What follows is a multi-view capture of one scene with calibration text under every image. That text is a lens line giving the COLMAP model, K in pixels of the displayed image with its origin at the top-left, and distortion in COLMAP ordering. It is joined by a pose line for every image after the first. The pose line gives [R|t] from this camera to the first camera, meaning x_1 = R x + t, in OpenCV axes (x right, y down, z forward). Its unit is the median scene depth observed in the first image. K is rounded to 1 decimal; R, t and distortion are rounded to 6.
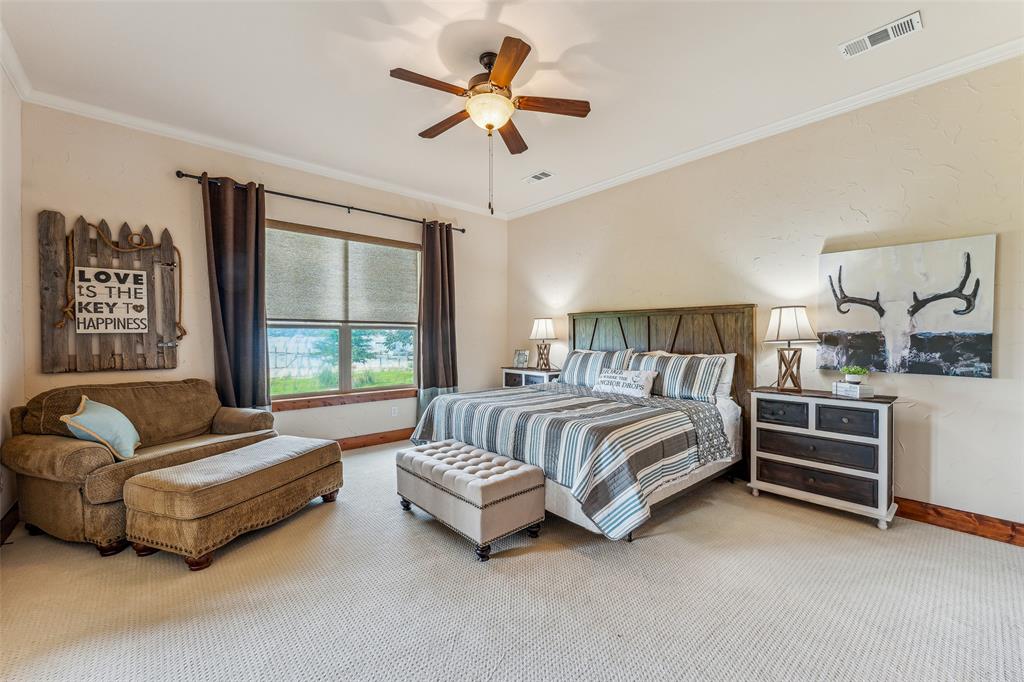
lens RADIAL K [[410.5, 0, 512.9], [0, 410.5, 336.8], [0, 0, 1]] dist [0.001767, 0.000963]
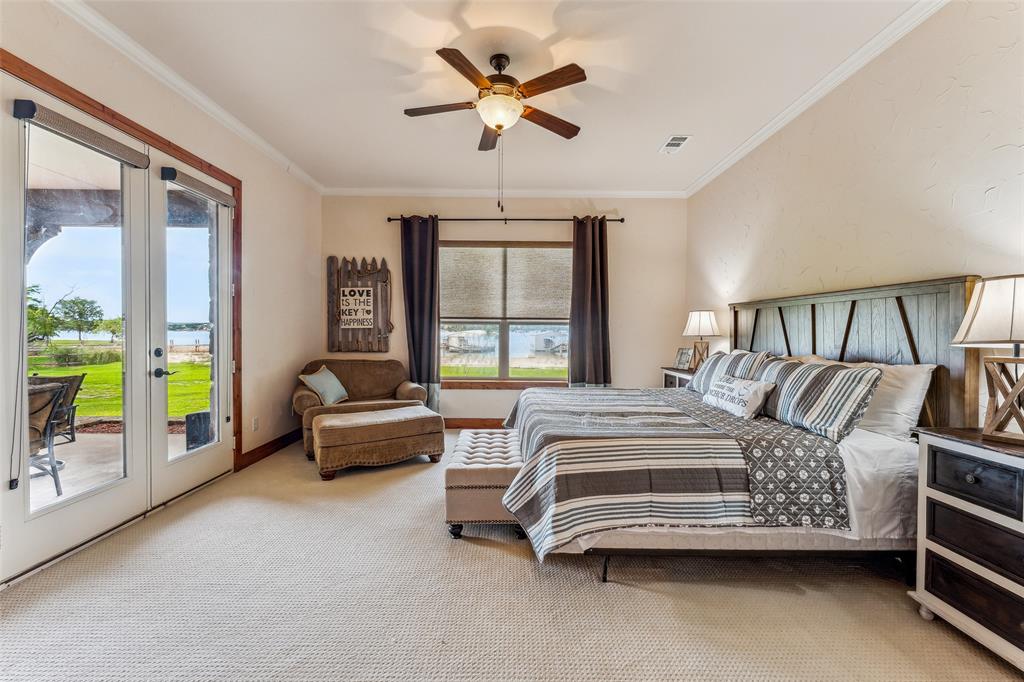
lens RADIAL K [[410.5, 0, 508.4], [0, 410.5, 335.3], [0, 0, 1]] dist [0.001767, 0.000963]
pose [[0.751739, 0.012188, -0.659348, 0.487965], [-0.007737, 0.999923, 0.009663, -0.001000], [0.659415, -0.002162, 0.751776, 0.184142]]
